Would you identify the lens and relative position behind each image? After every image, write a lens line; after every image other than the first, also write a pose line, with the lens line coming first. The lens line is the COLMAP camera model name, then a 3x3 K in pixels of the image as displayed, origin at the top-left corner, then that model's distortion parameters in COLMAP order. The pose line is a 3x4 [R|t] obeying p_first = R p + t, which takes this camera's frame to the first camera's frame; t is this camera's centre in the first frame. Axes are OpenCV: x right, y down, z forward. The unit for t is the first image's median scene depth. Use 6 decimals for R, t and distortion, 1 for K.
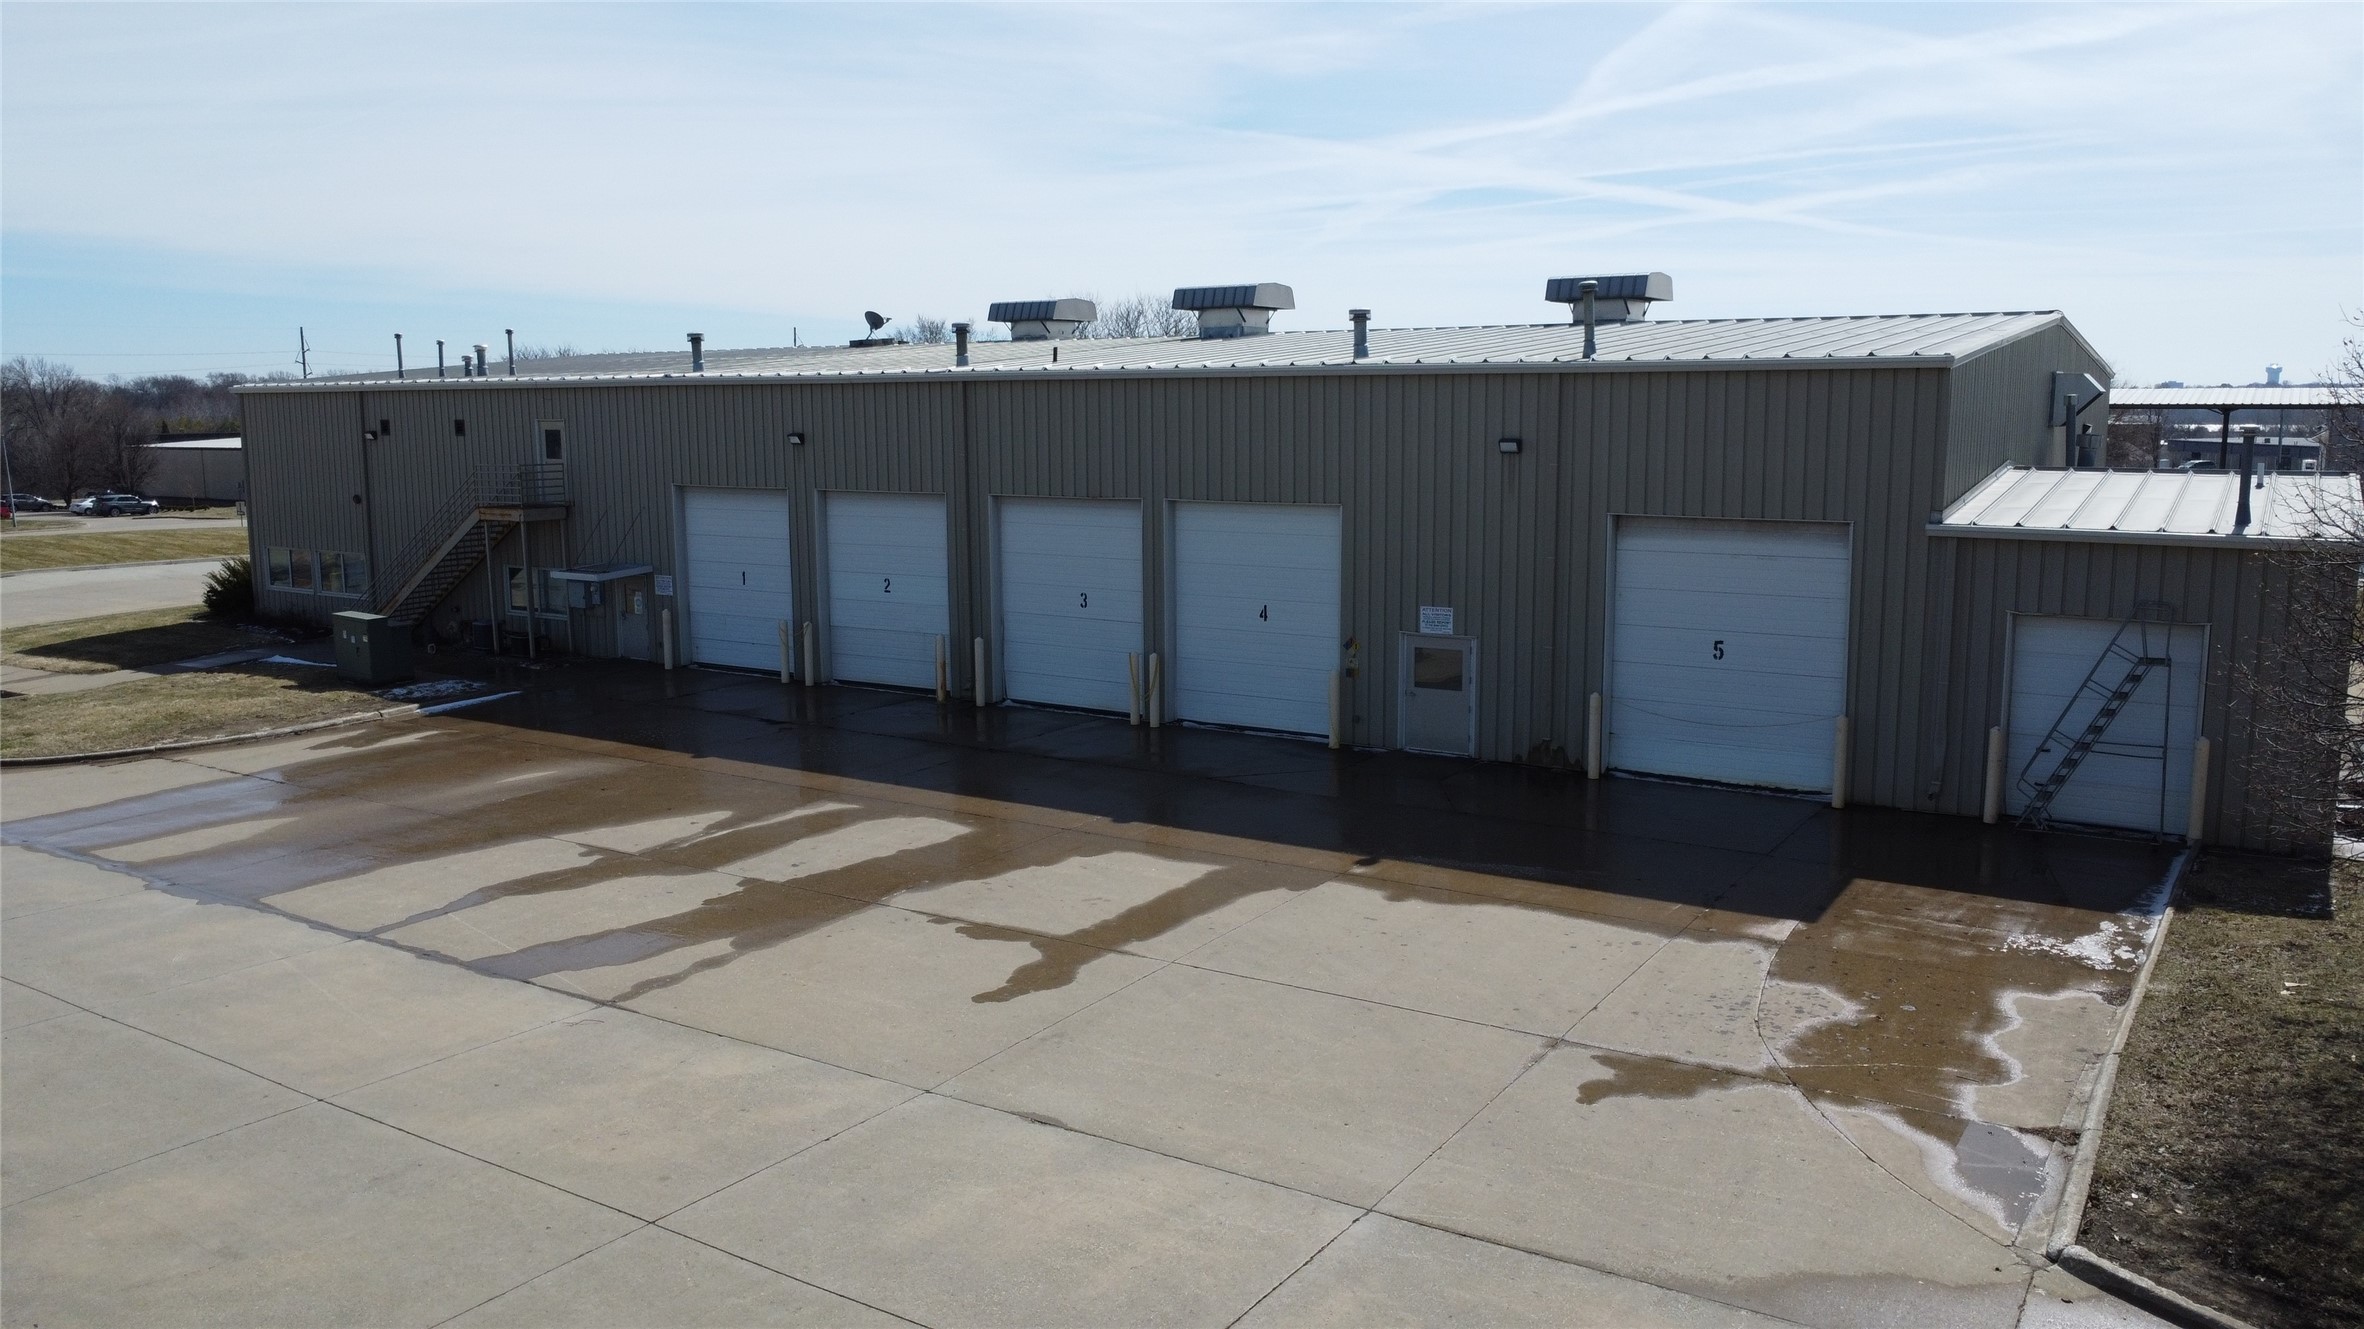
lens RADIAL K [[1762.7, 0, 1182.0], [0, 1762.7, 664.5], [0, 0, 1]] dist [-0.029569, -0.001597]
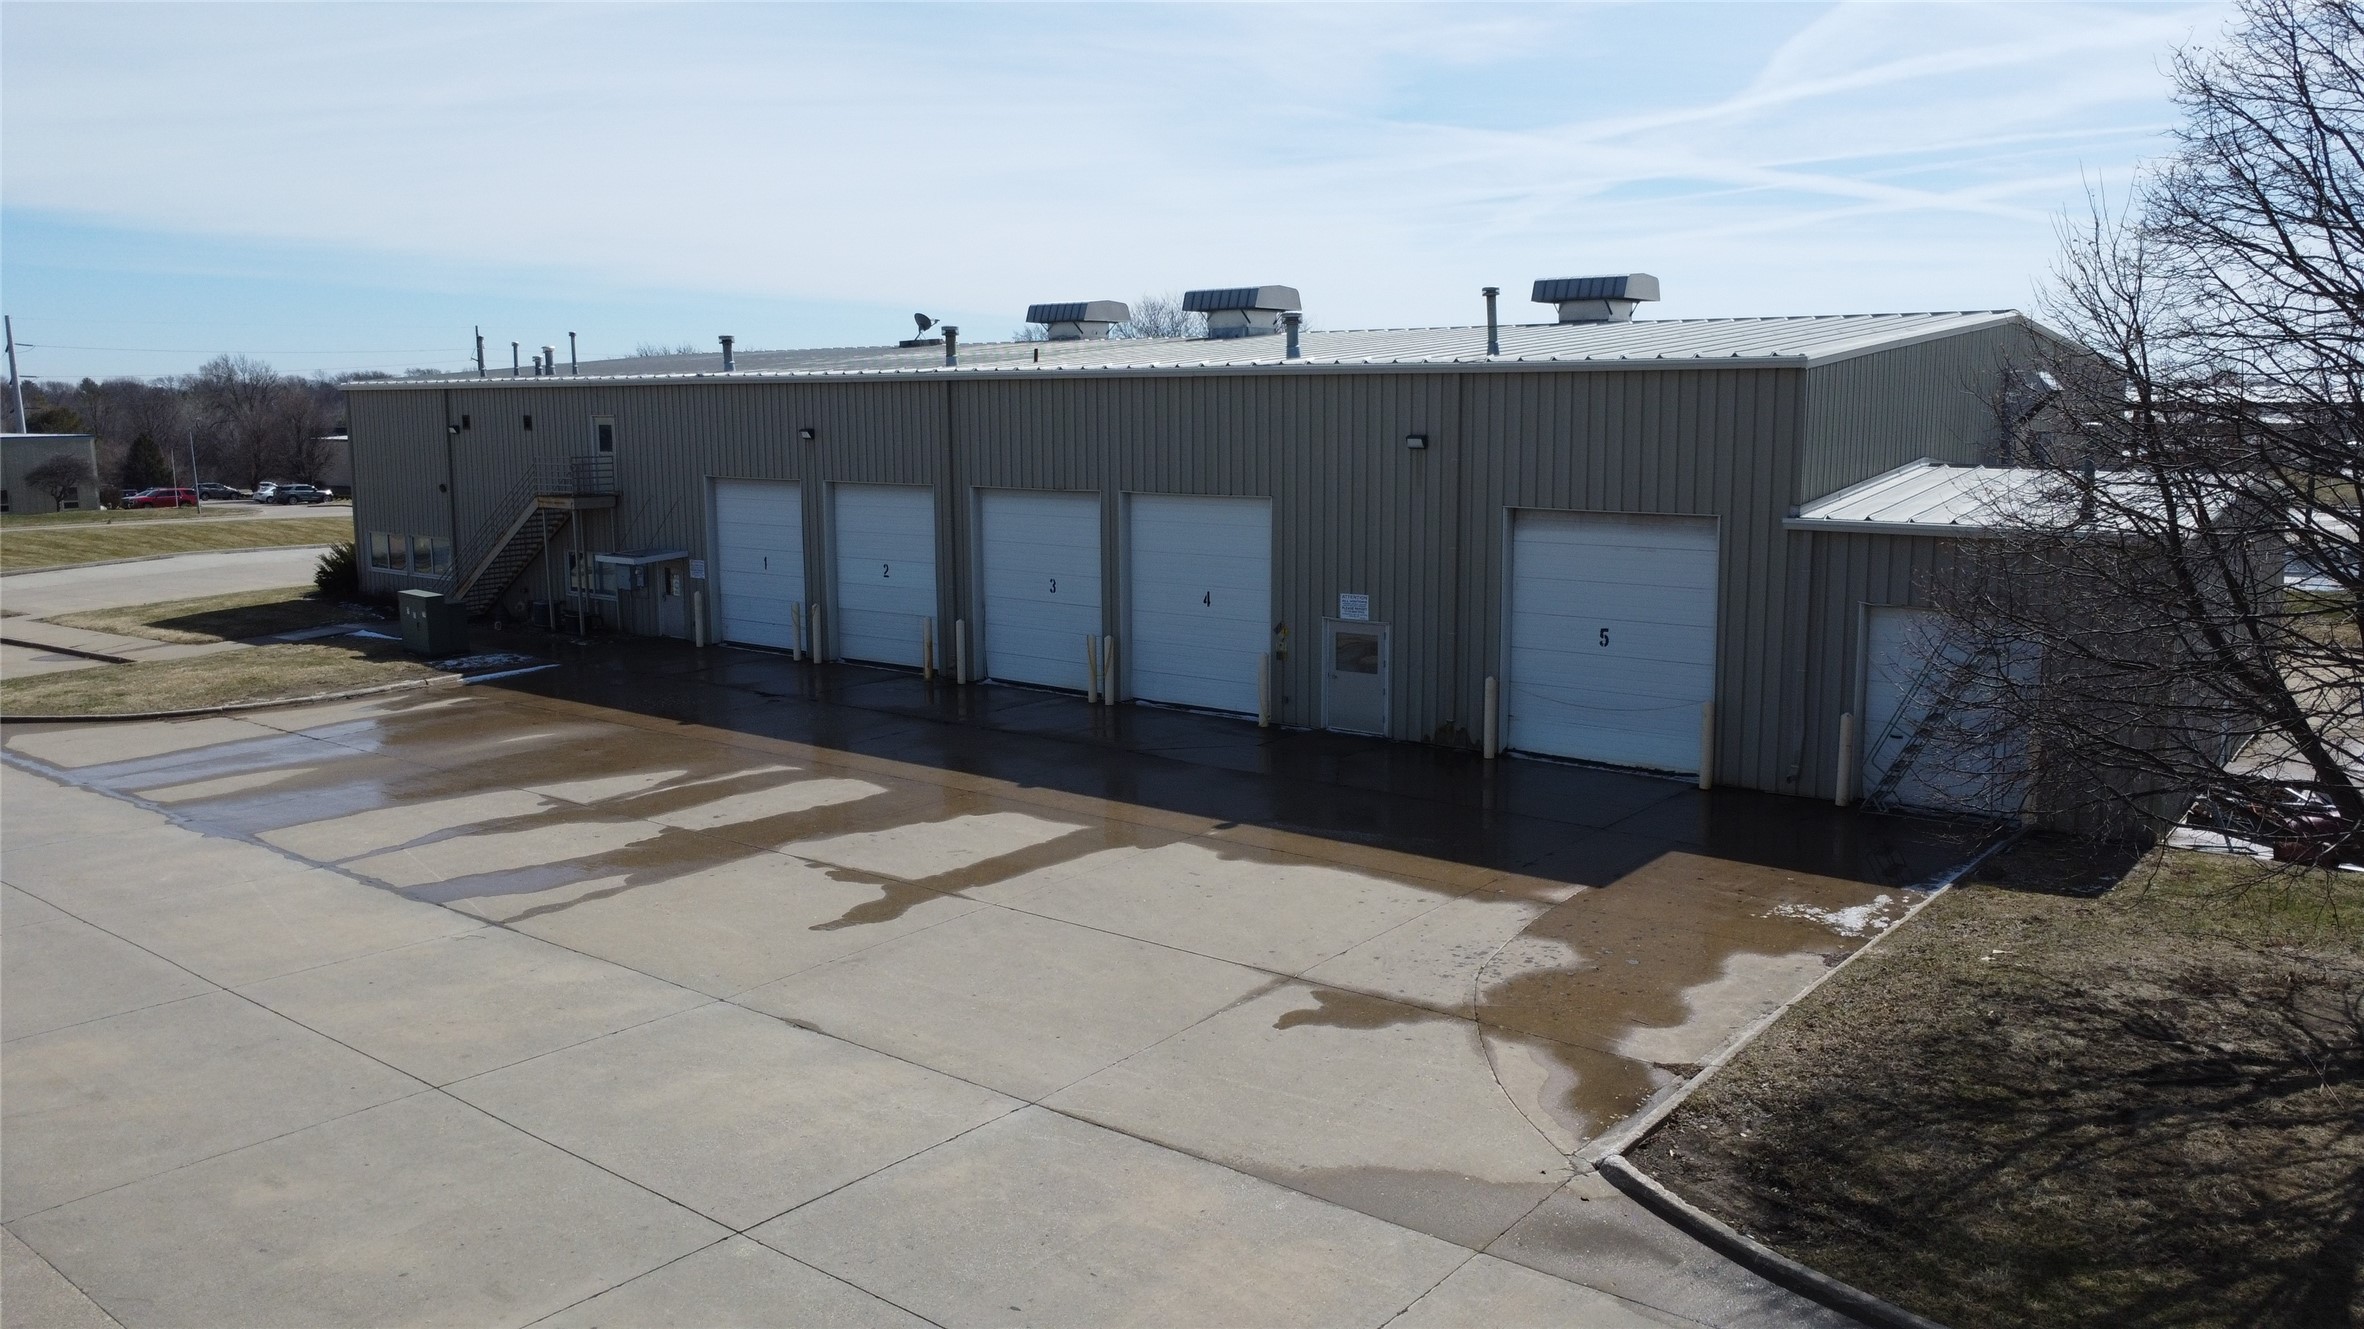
lens RADIAL K [[1768.5, 0, 1182.0], [0, 1768.5, 664.5], [0, 0, 1]] dist [-0.026449, -0.003383]
pose [[0.994929, 0.014997, -0.099460, 0.148211], [-0.014790, 0.999887, 0.002819, 0.008120], [0.099491, -0.001334, 0.995038, -0.067657]]
